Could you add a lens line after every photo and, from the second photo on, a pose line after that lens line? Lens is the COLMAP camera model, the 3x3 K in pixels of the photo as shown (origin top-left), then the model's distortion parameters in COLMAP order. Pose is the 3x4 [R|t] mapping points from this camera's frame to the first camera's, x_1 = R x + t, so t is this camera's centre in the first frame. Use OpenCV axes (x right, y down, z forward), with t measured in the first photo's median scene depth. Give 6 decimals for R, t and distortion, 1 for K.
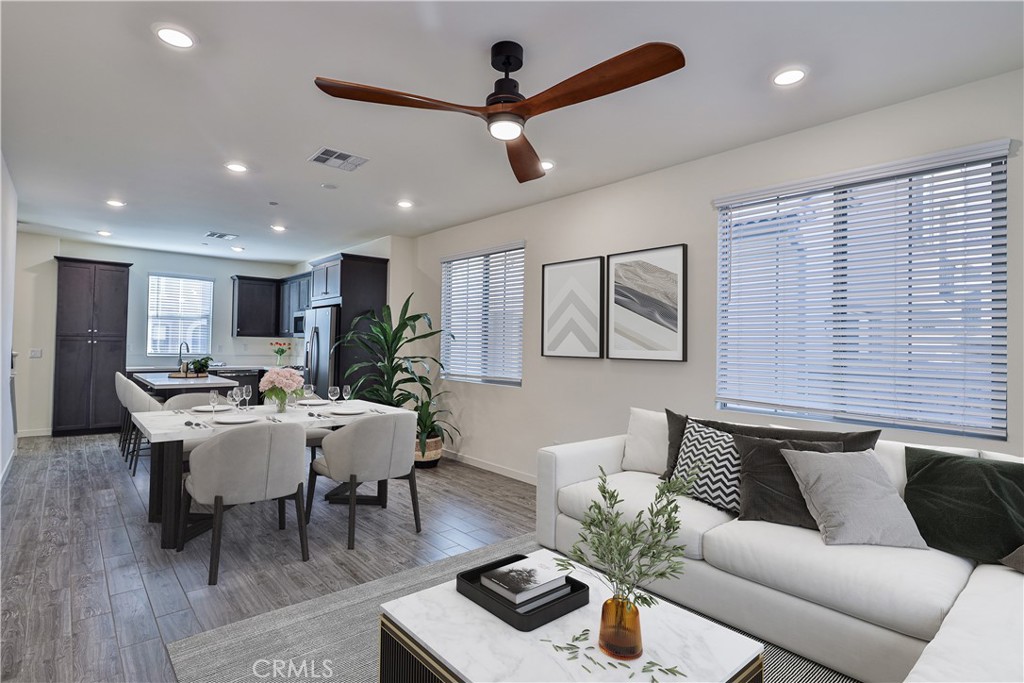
lens RADIAL K [[515.3, 0, 513.5], [0, 515.3, 340.5], [0, 0, 1]] dist [-0.000332, 0.005332]
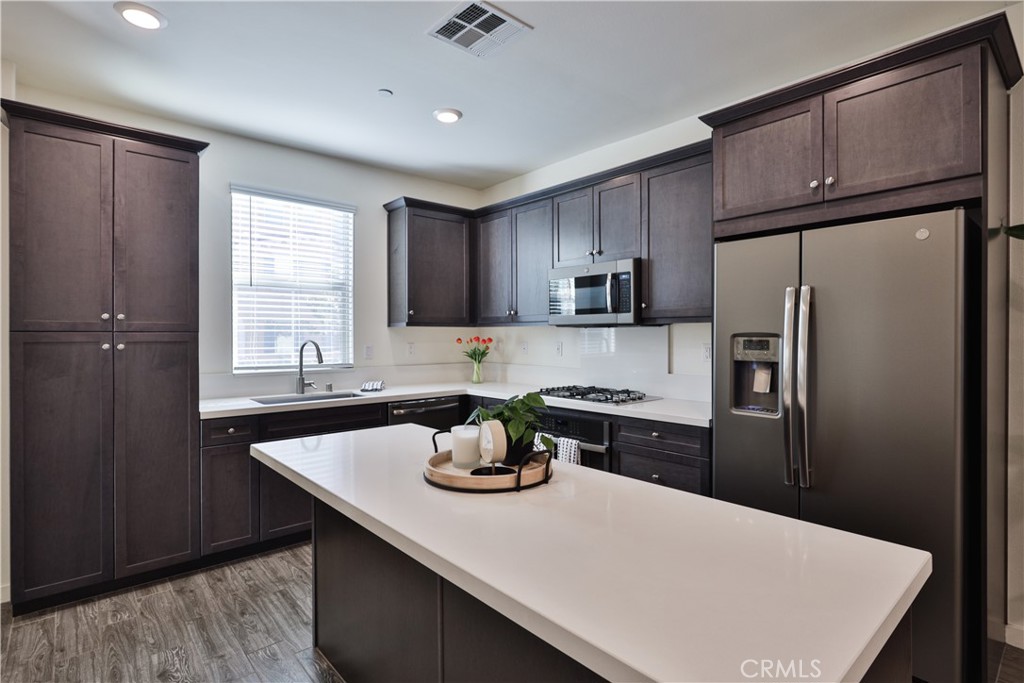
lens RADIAL K [[515.3, 0, 511.1], [0, 515.3, 336.9], [0, 0, 1]] dist [-0.000332, 0.005332]
pose [[0.999425, -0.029160, -0.017299, -0.610242], [0.029296, 0.999541, 0.007658, 0.002154], [0.017068, -0.008161, 0.999821, 0.738985]]
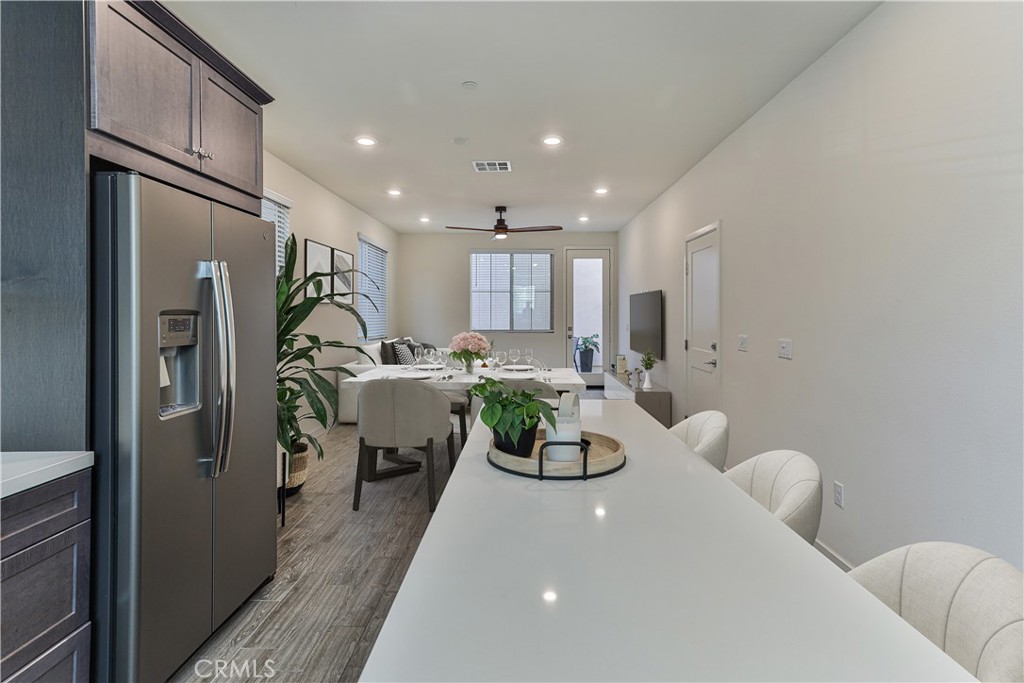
lens RADIAL K [[515.3, 0, 514.7], [0, 515.3, 314.0], [0, 0, 1]] dist [-0.000332, 0.005332]
pose [[-0.730189, -0.031127, 0.682536, -0.922730], [-0.025785, 0.999505, 0.017998, -0.002994], [-0.682759, -0.004457, -0.730630, 1.581091]]
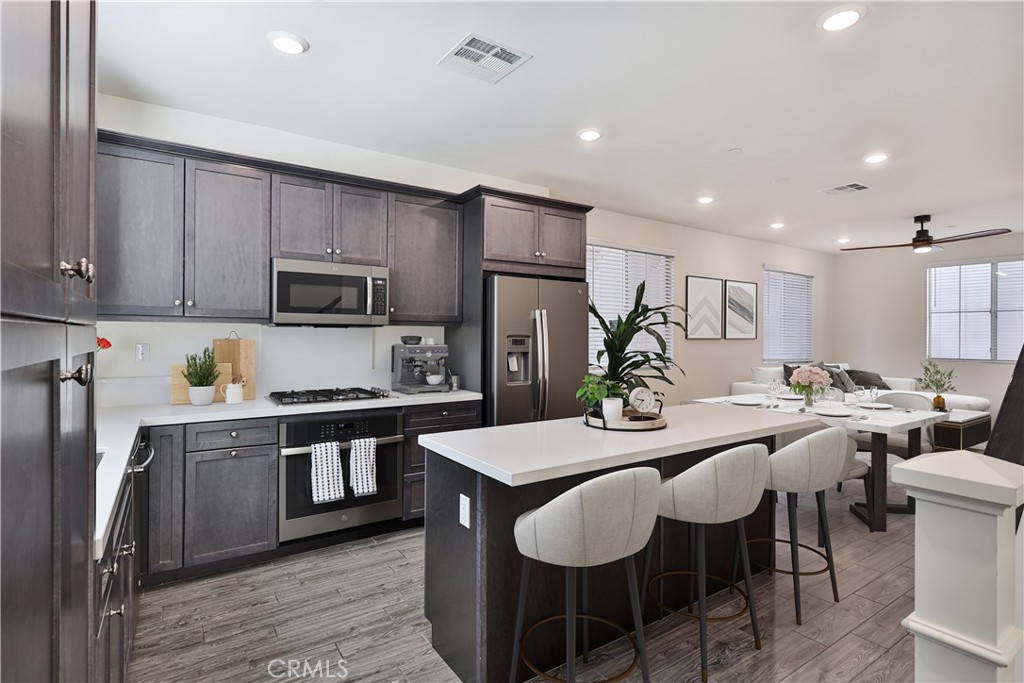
lens RADIAL K [[515.3, 0, 508.0], [0, 515.3, 331.0], [0, 0, 1]] dist [-0.000332, 0.005332]
pose [[0.136713, -0.023444, 0.990333, -1.422168], [-0.009959, 0.999637, 0.025039, -0.025169], [-0.990561, -0.013286, 0.136429, 1.295158]]
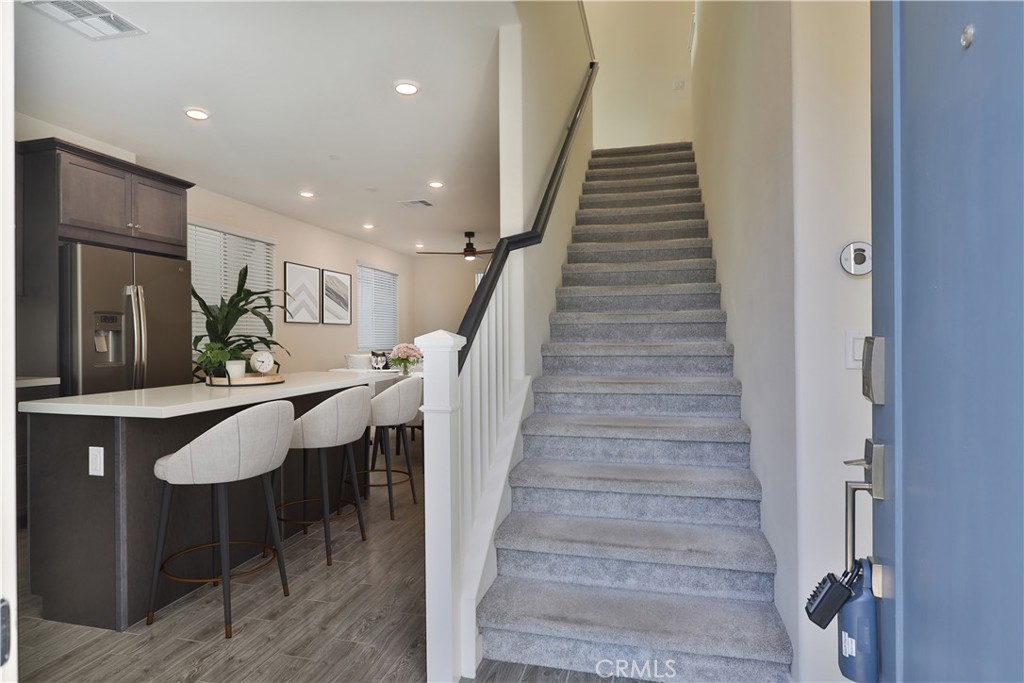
lens RADIAL K [[577.8, 0, 530.0], [0, 577.8, 334.5], [0, 0, 1]] dist [-0.008893, 0.003198]
pose [[-0.578964, -0.016716, 0.815181, -1.728615], [-0.012908, 0.999852, 0.011335, 0.034278], [-0.815251, -0.003960, -0.579095, 1.405667]]
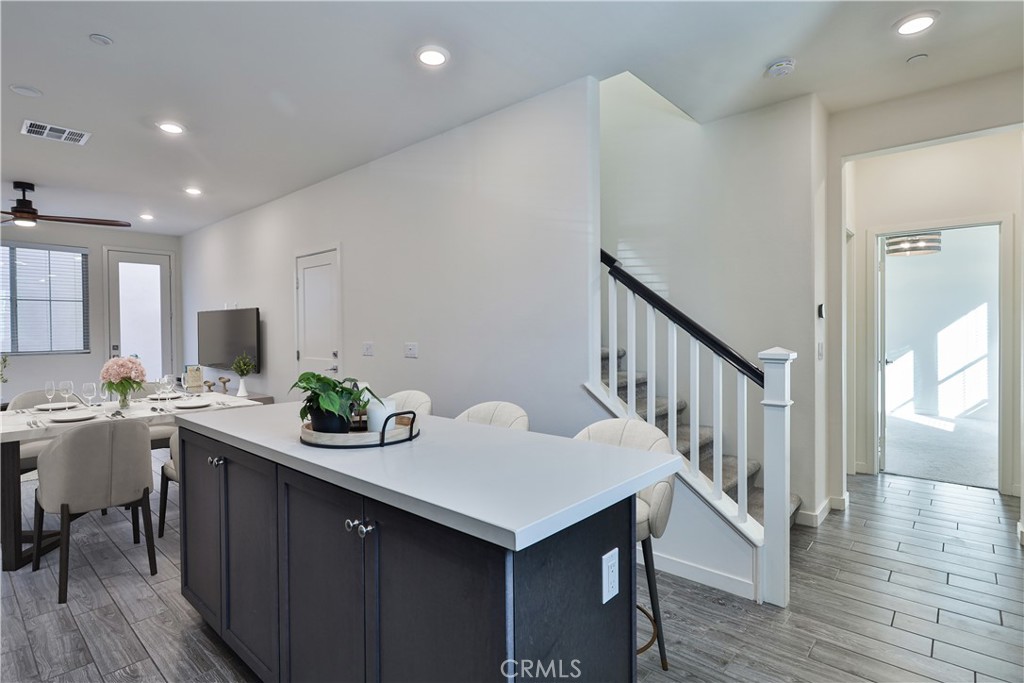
lens RADIAL K [[515.3, 0, 505.9], [0, 515.3, 340.5], [0, 0, 1]] dist [-0.000332, 0.005332]
pose [[-0.993468, -0.018253, -0.112642, -0.717923], [-0.019828, 0.999720, 0.012877, 0.022478], [0.112375, 0.015027, -0.993552, 1.790974]]
